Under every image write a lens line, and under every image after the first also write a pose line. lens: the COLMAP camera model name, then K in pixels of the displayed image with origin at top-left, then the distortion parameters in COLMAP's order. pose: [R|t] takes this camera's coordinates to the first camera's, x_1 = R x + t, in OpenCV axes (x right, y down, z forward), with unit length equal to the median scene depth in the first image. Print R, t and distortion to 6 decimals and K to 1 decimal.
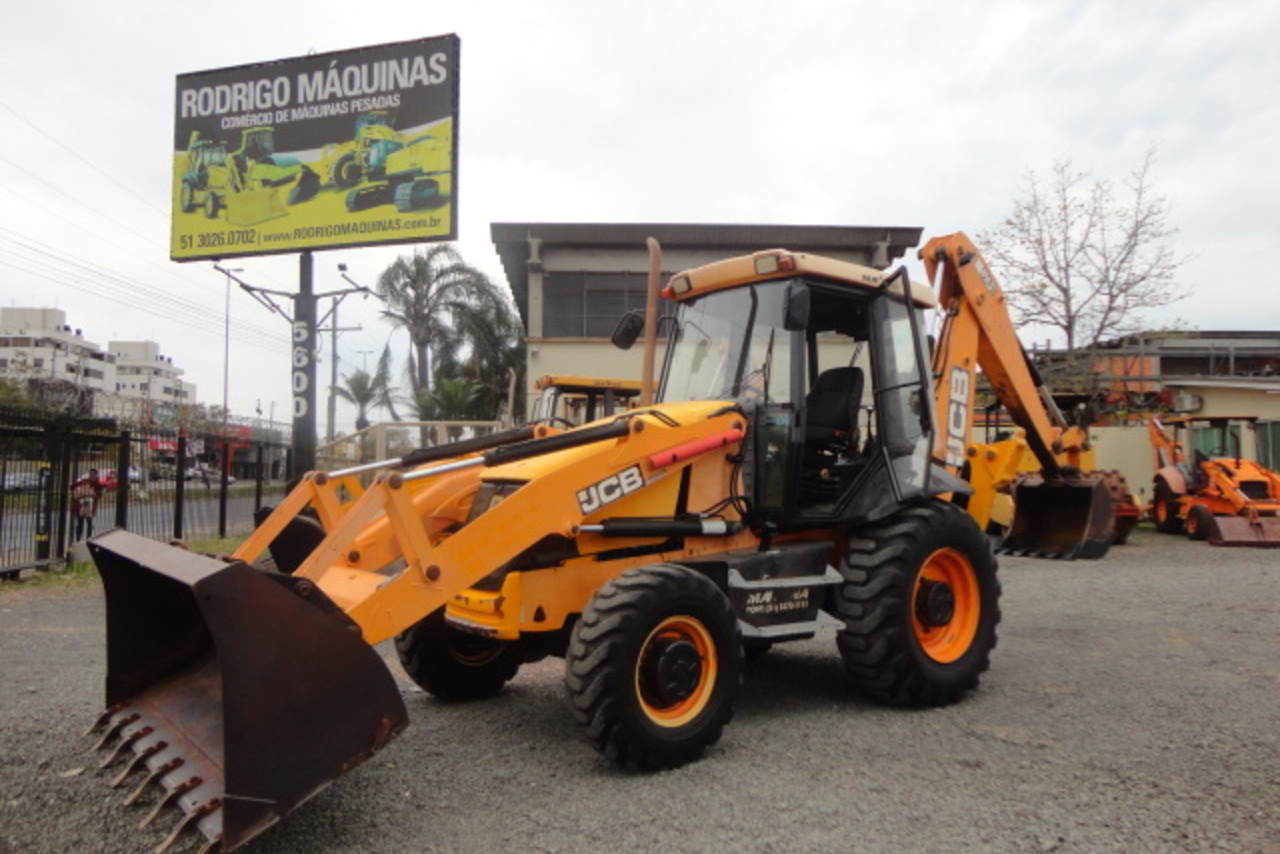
lens RADIAL K [[920.8, 0, 659.1], [0, 920.8, 428.3], [0, 0, 1]] dist [0.009762, 0.005937]
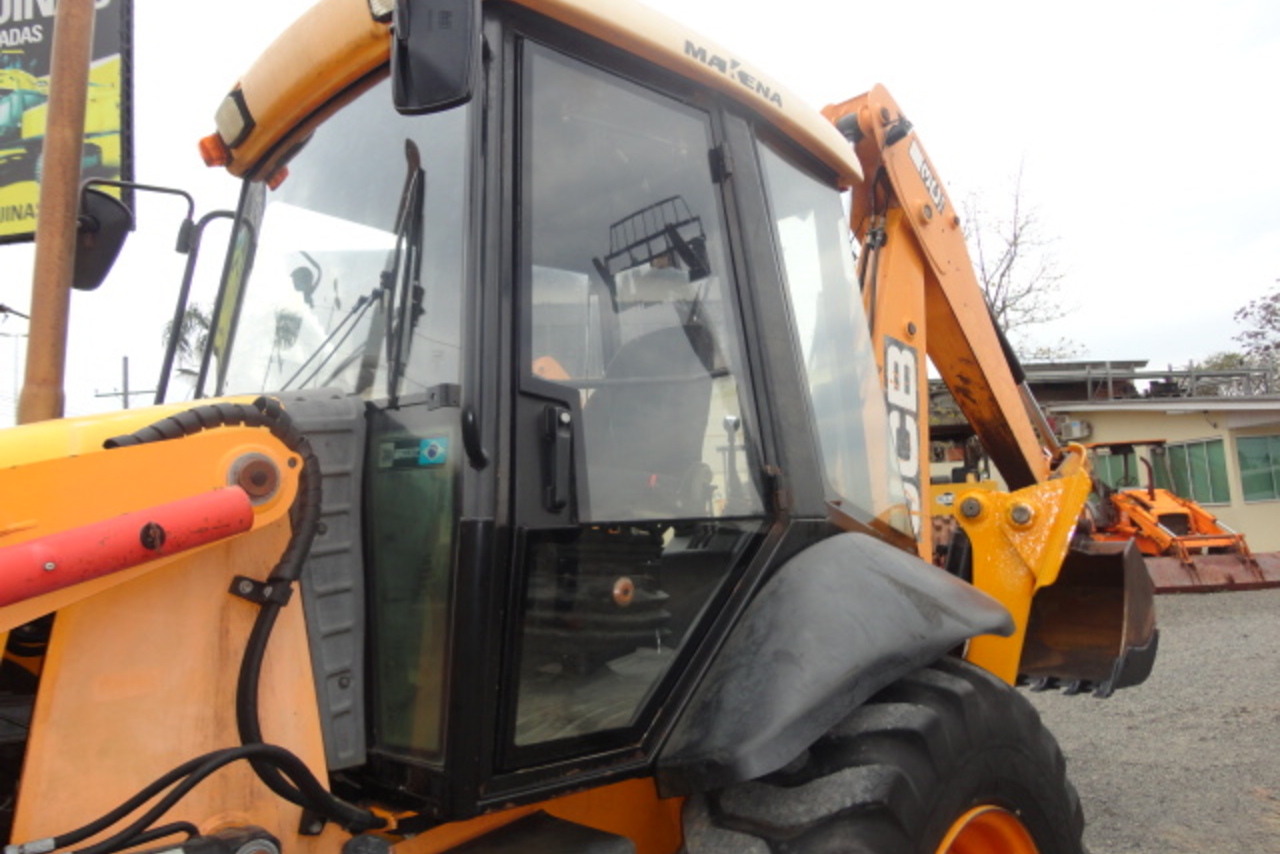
lens RADIAL K [[935.0, 0, 640.0], [0, 935.0, 427.0], [0, 0, 1]] dist [-0.005229, 0.012369]
pose [[0.991547, -0.044634, 0.121829, 0.063259], [0.052091, 0.996914, -0.058726, 0.002214], [-0.118831, 0.064576, 0.990812, 0.270342]]
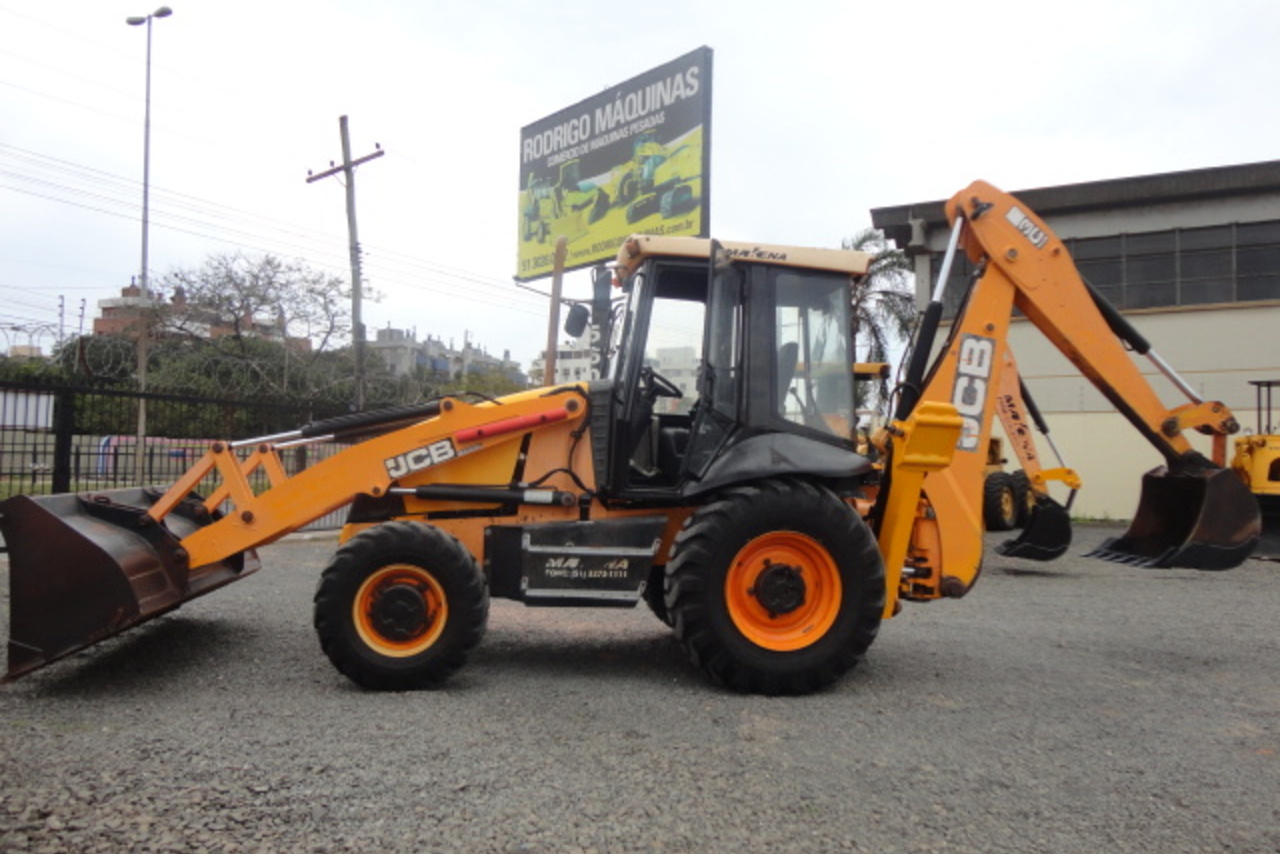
lens RADIAL K [[935.0, 0, 640.0], [0, 935.0, 427.0], [0, 0, 1]] dist [-0.005229, 0.012369]
pose [[0.846350, -0.004389, -0.532609, 0.280353], [0.007503, 0.999965, 0.003682, 0.007738], [0.532574, -0.007112, 0.846353, 0.044089]]
